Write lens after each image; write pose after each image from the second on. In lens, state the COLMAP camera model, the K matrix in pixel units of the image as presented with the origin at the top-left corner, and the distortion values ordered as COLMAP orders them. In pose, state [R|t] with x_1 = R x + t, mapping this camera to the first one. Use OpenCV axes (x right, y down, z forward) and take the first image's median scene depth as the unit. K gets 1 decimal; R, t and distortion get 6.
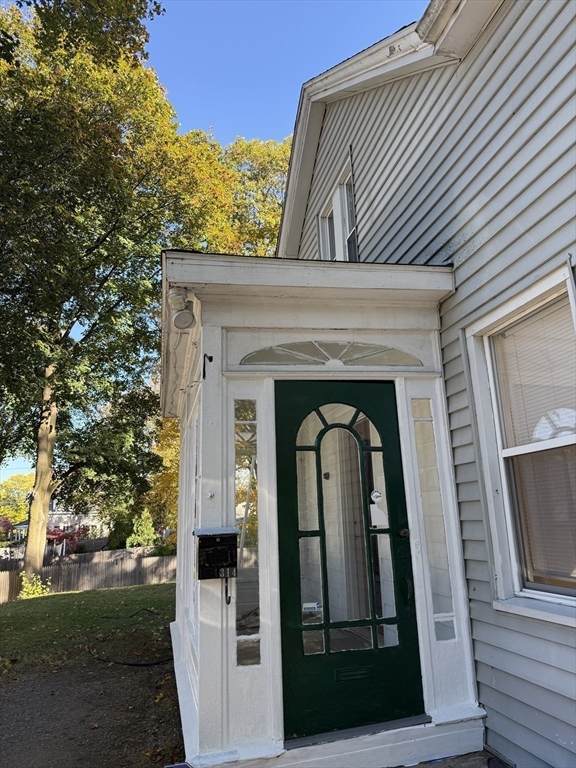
lens RADIAL K [[540.5, 0, 290.8], [0, 540.5, 380.5], [0, 0, 1]] dist [0.045165, -0.050779]
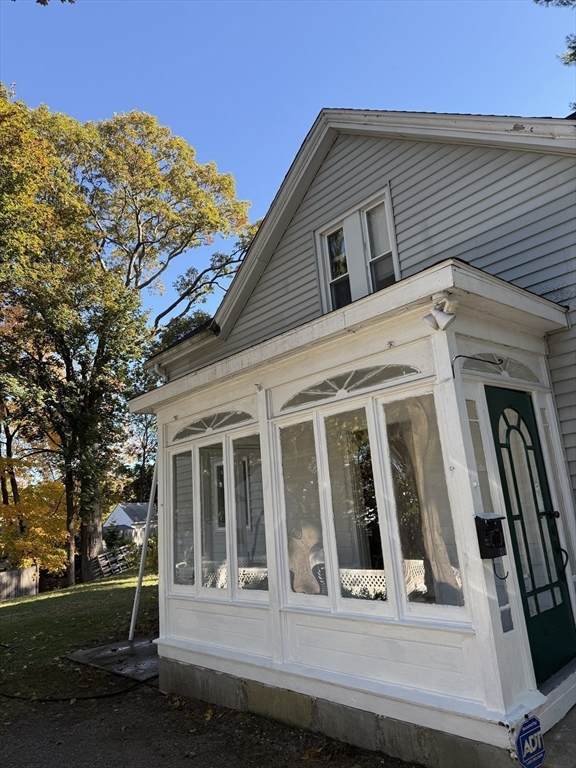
lens RADIAL K [[540.5, 0, 288.2], [0, 540.5, 381.2], [0, 0, 1]] dist [0.045165, -0.050779]
pose [[0.871721, 0.082503, 0.483006, -0.952642], [-0.072385, 0.996591, -0.039590, 0.067487], [-0.484626, -0.000451, 0.874721, 0.195129]]
